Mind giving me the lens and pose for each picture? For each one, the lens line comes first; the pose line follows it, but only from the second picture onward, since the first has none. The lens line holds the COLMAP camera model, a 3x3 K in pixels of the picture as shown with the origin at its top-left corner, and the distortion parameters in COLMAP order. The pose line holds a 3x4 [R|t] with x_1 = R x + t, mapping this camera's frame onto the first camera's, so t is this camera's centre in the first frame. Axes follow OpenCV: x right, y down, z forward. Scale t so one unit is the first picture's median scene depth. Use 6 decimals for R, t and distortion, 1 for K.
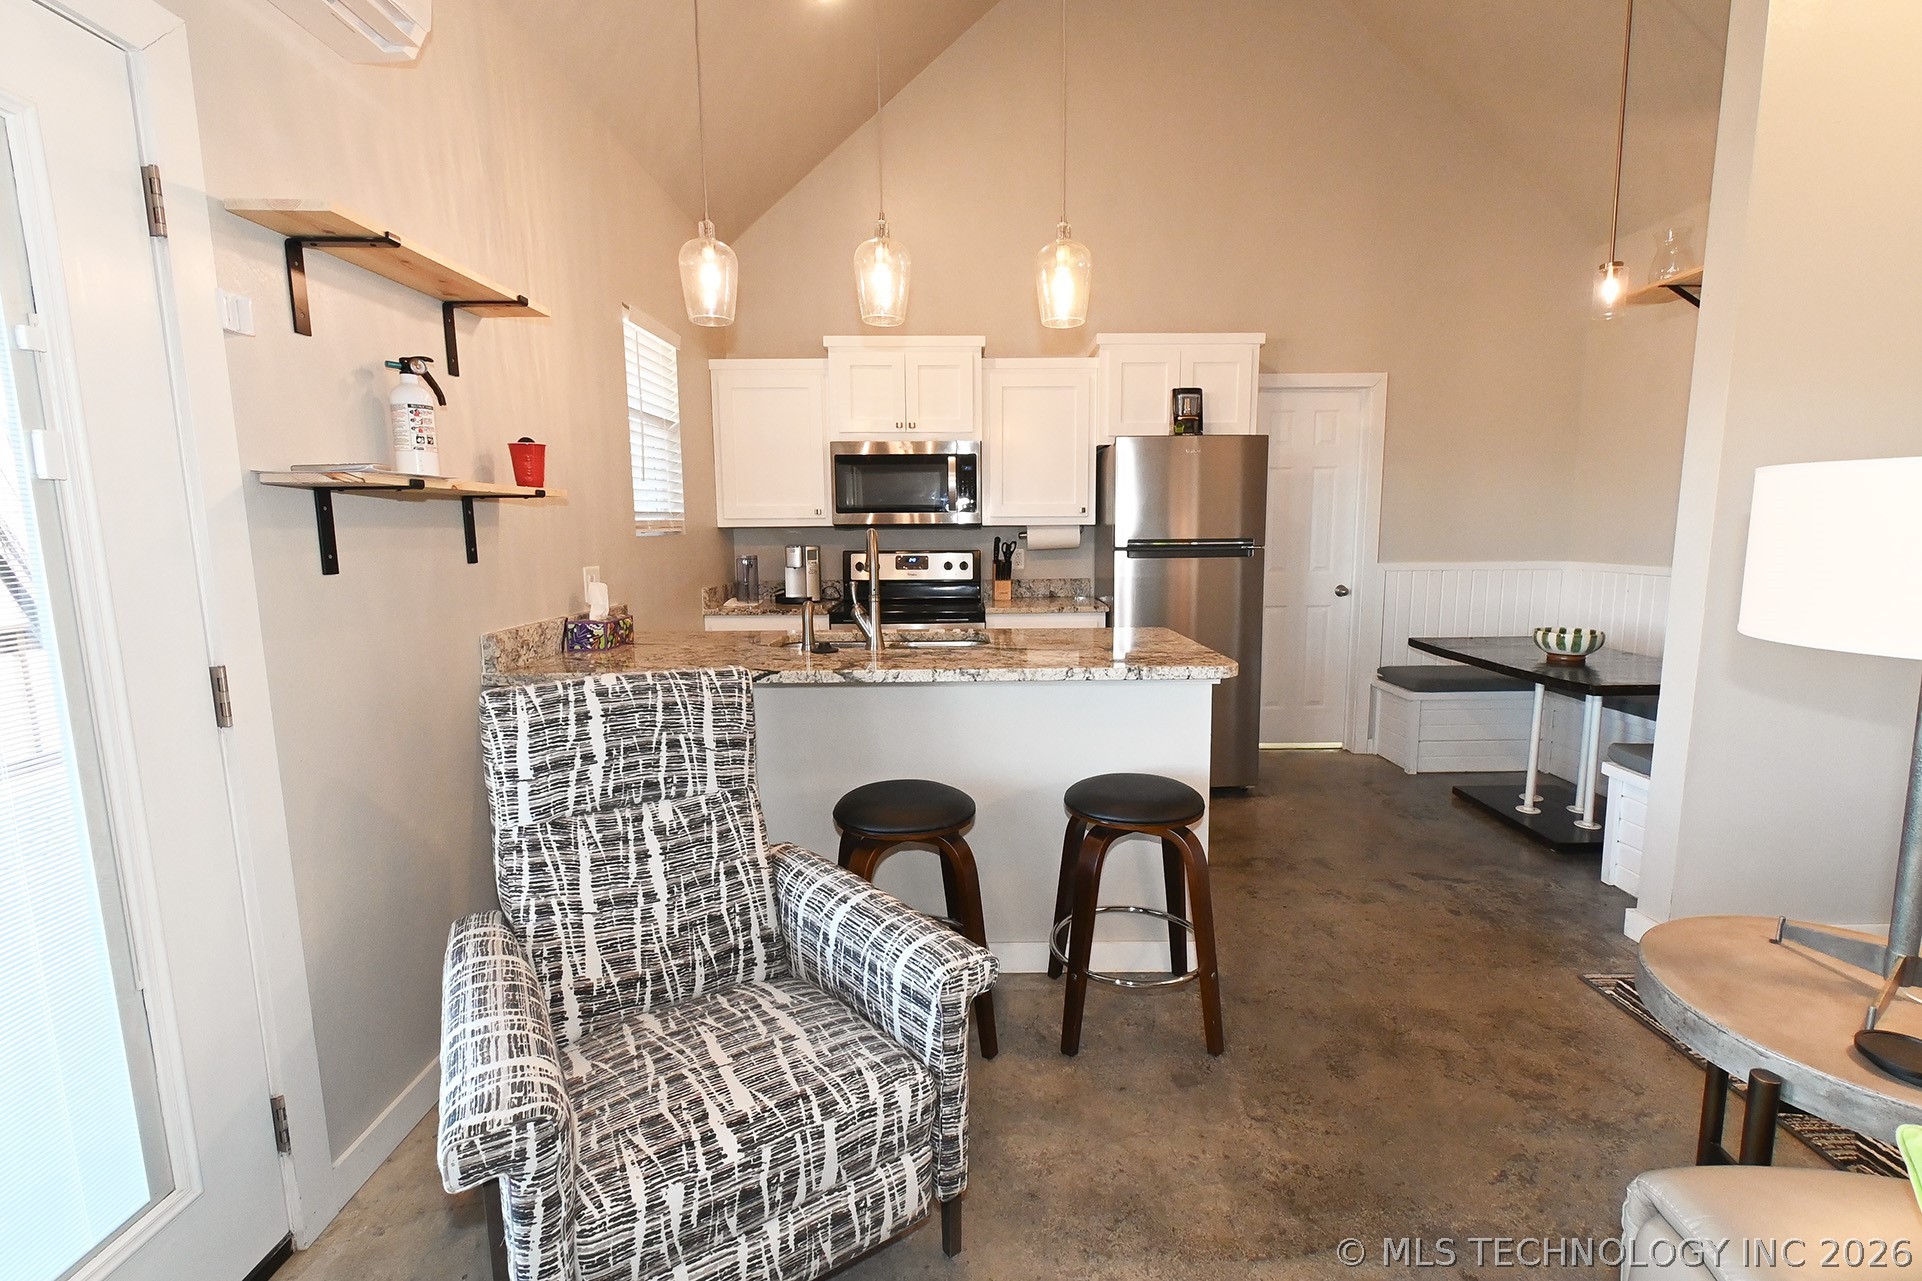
lens RADIAL K [[855.5, 0, 973.9], [0, 855.5, 639.9], [0, 0, 1]] dist [0.007993, -0.004546]
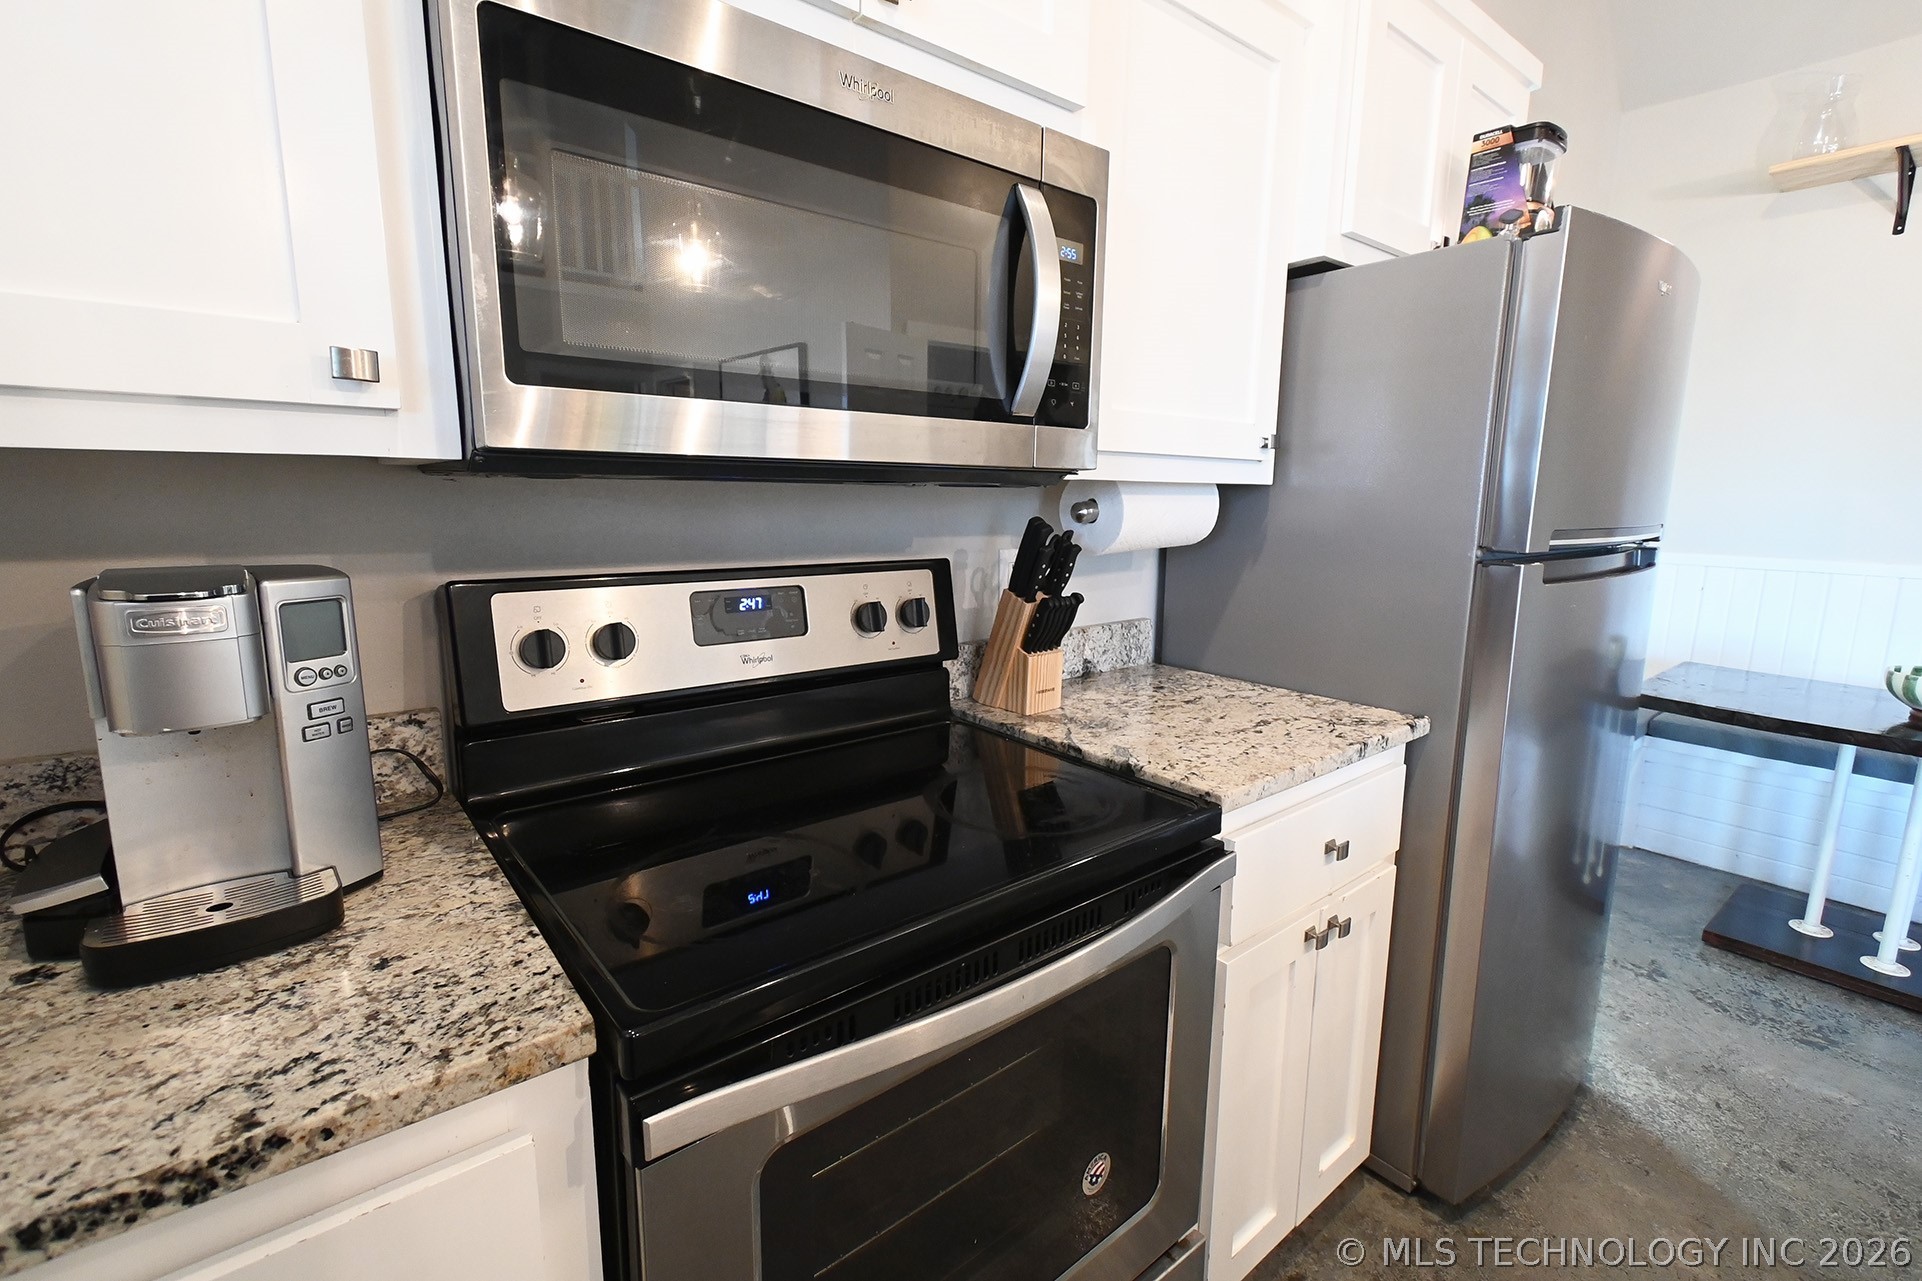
lens RADIAL K [[855.5, 0, 969.8], [0, 855.5, 643.8], [0, 0, 1]] dist [0.007993, -0.004546]
pose [[0.782389, -0.093568, 0.615722, -0.322574], [0.063911, 0.995493, 0.070069, -0.168176], [-0.619503, -0.015470, 0.784842, 1.322590]]
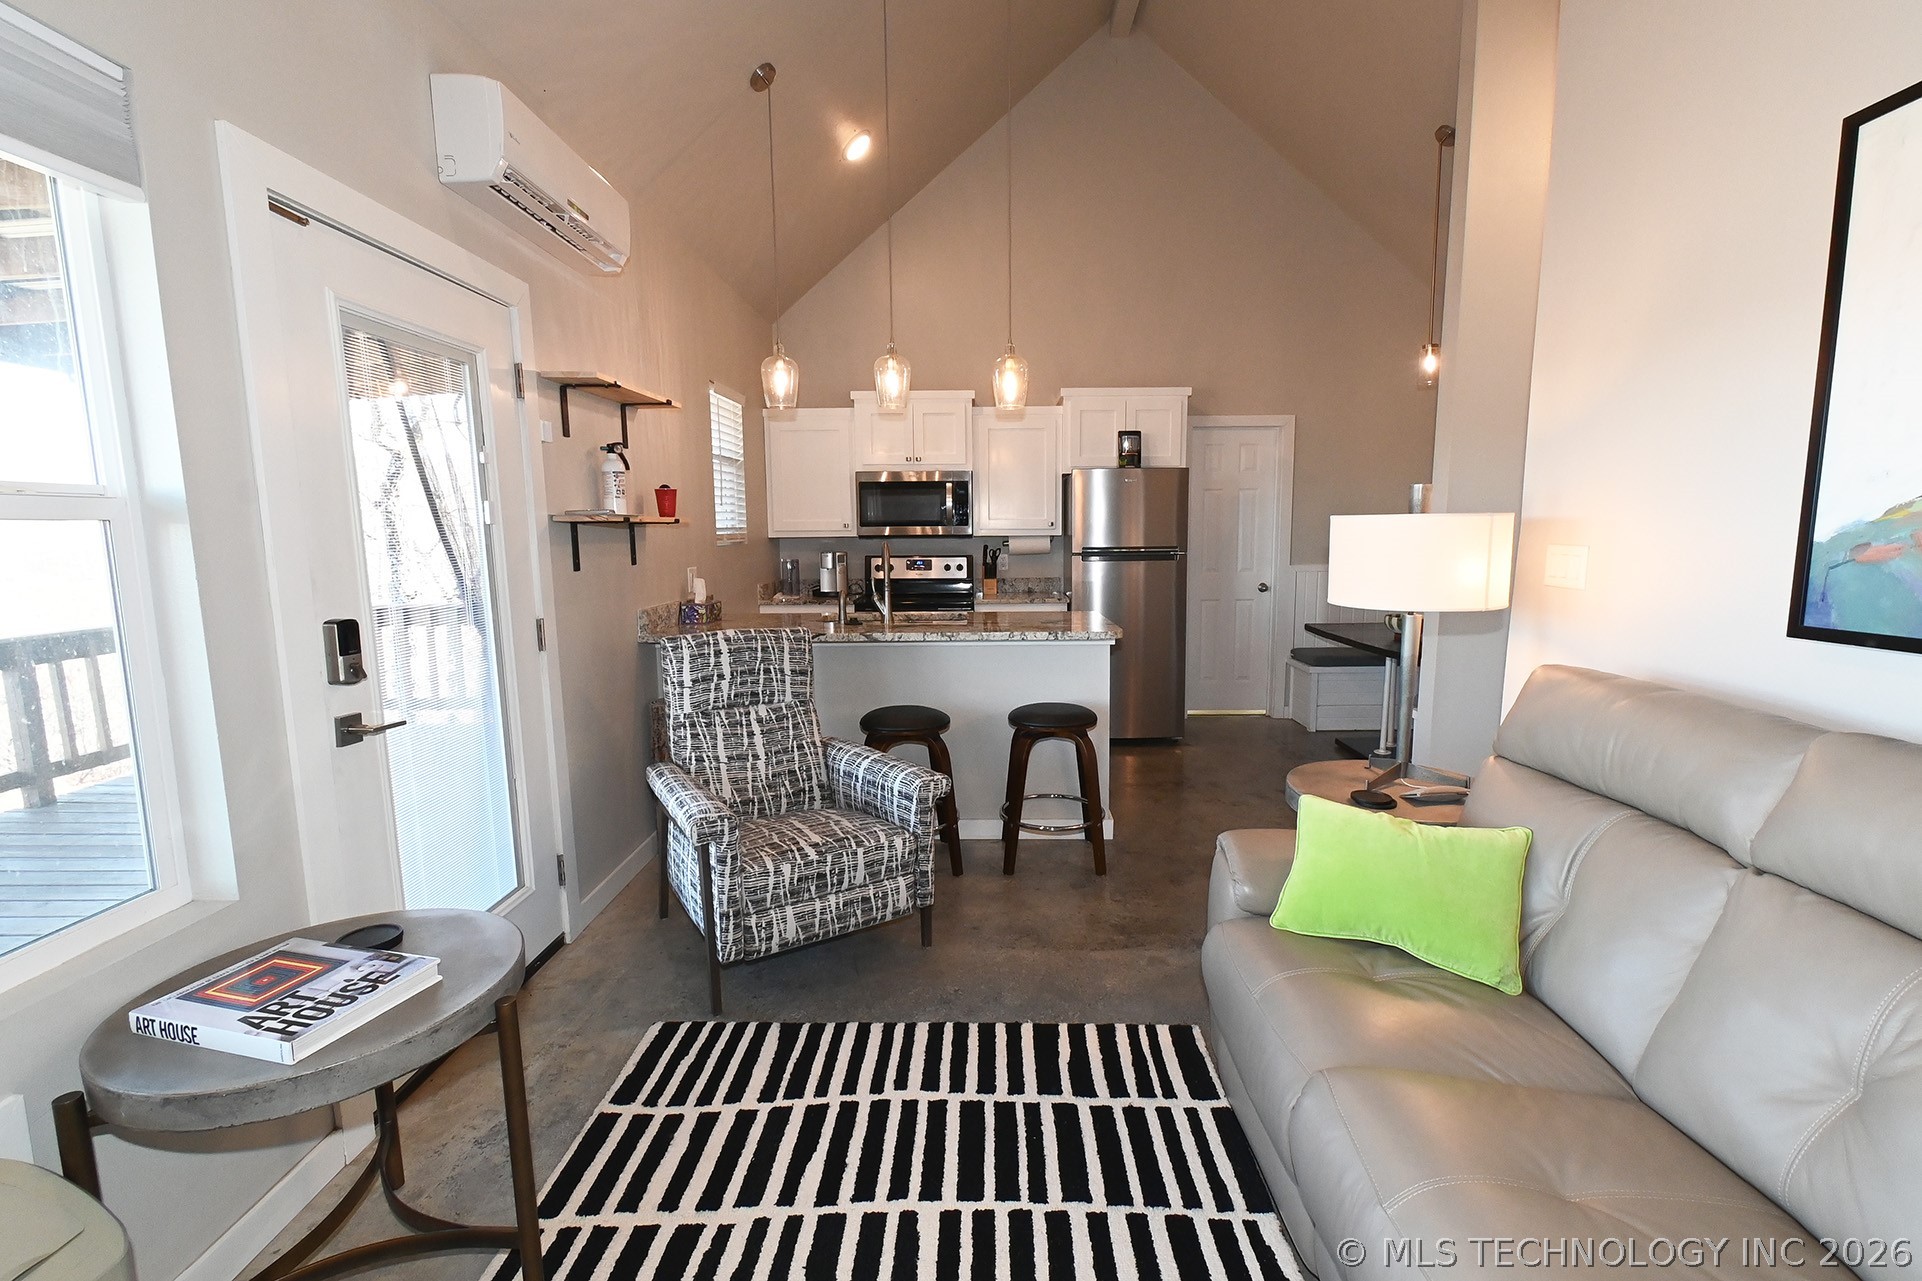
lens RADIAL K [[855.5, 0, 974.6], [0, 855.5, 640.7], [0, 0, 1]] dist [0.007993, -0.004546]
pose [[0.999754, 0.001608, -0.022125, 0.067480], [-0.001671, 0.999995, -0.002831, 0.044936], [0.022120, 0.002867, 0.999751, -0.473427]]
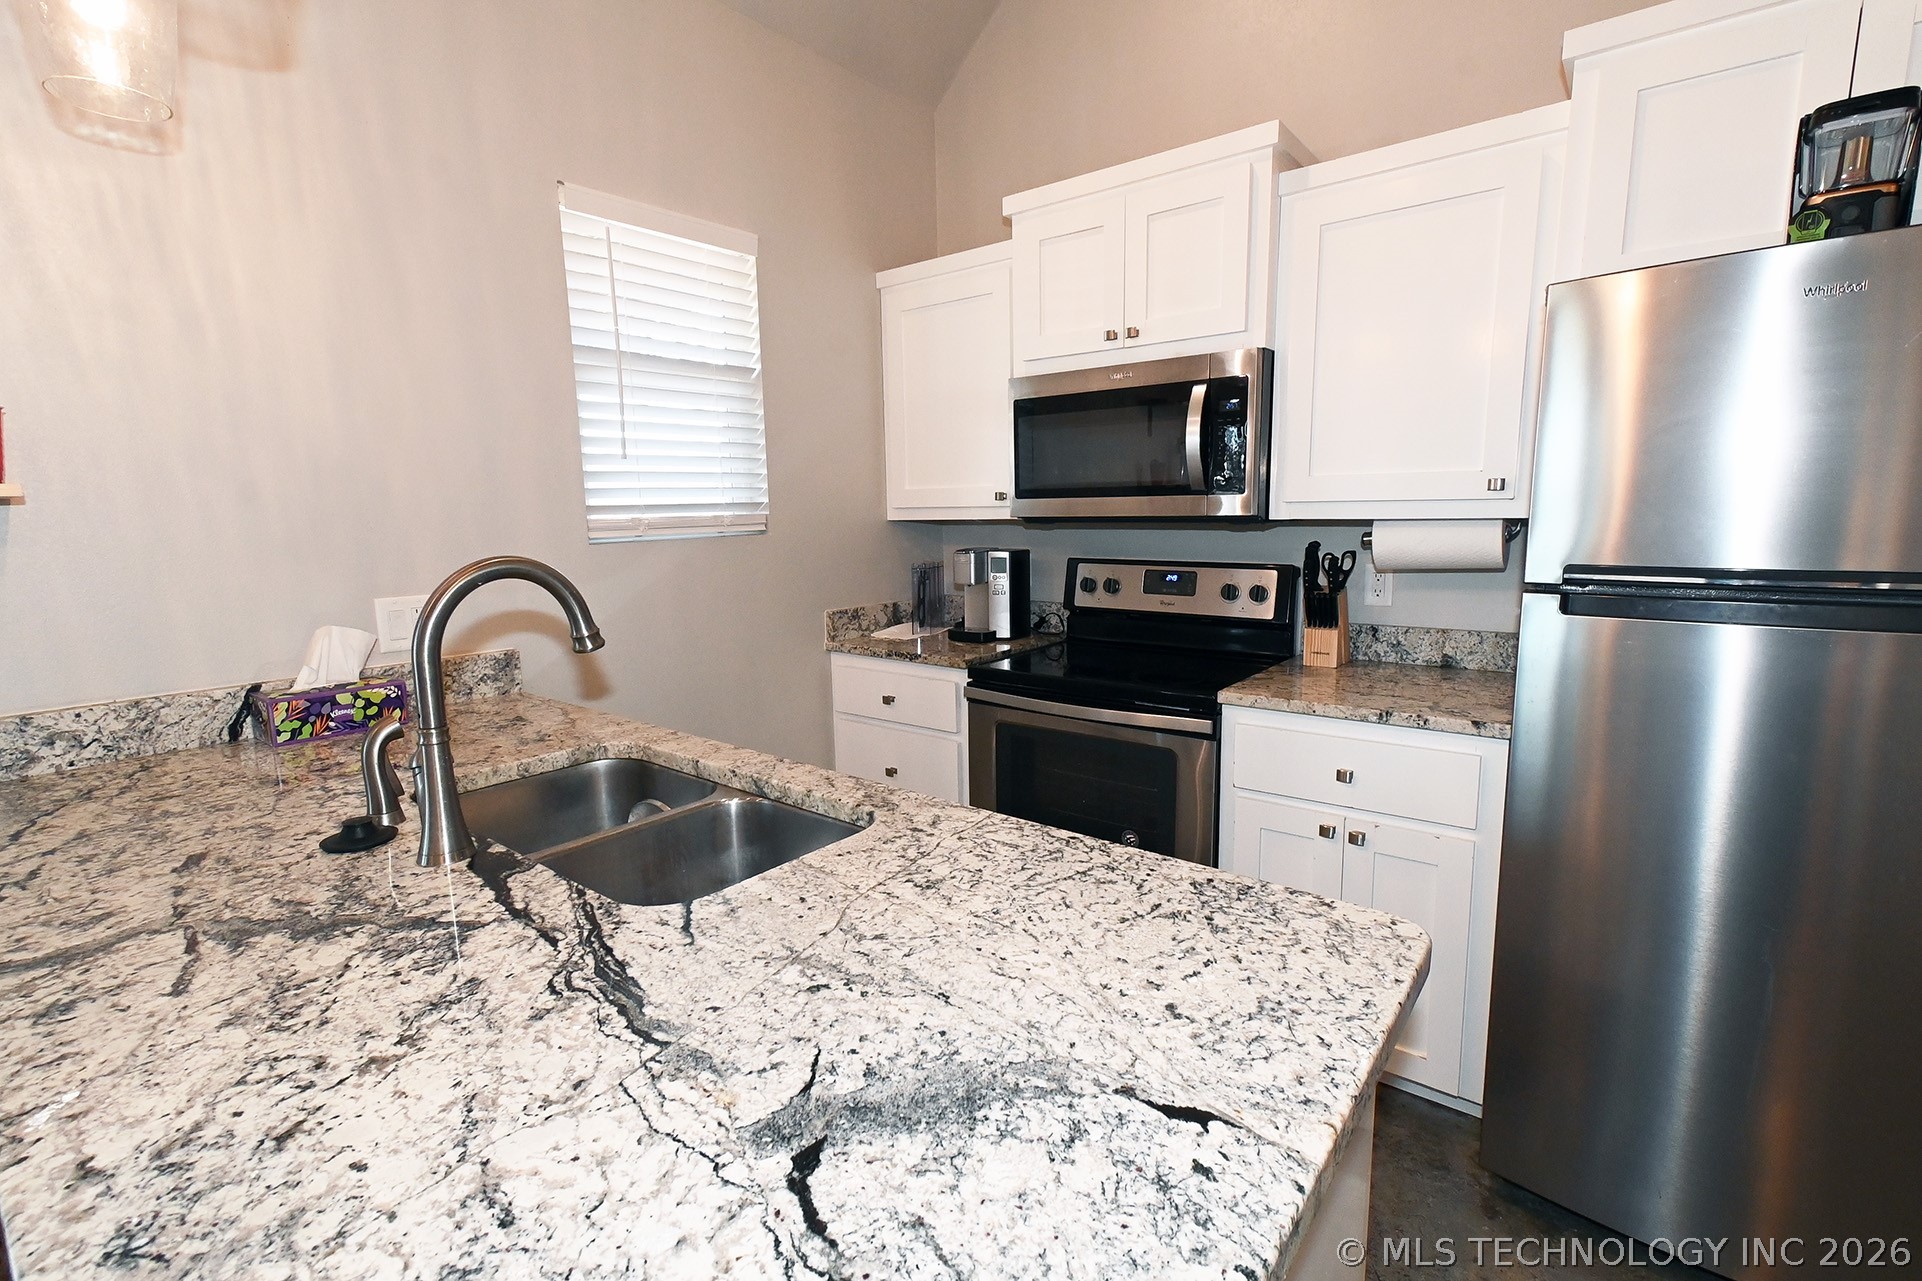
lens RADIAL K [[855.5, 0, 975.9], [0, 855.5, 643.3], [0, 0, 1]] dist [0.007993, -0.004546]
pose [[0.781618, 0.092492, -0.616861, 0.321152], [-0.071392, 0.995712, 0.058836, -0.131071], [0.619658, -0.001949, 0.784870, 0.832411]]
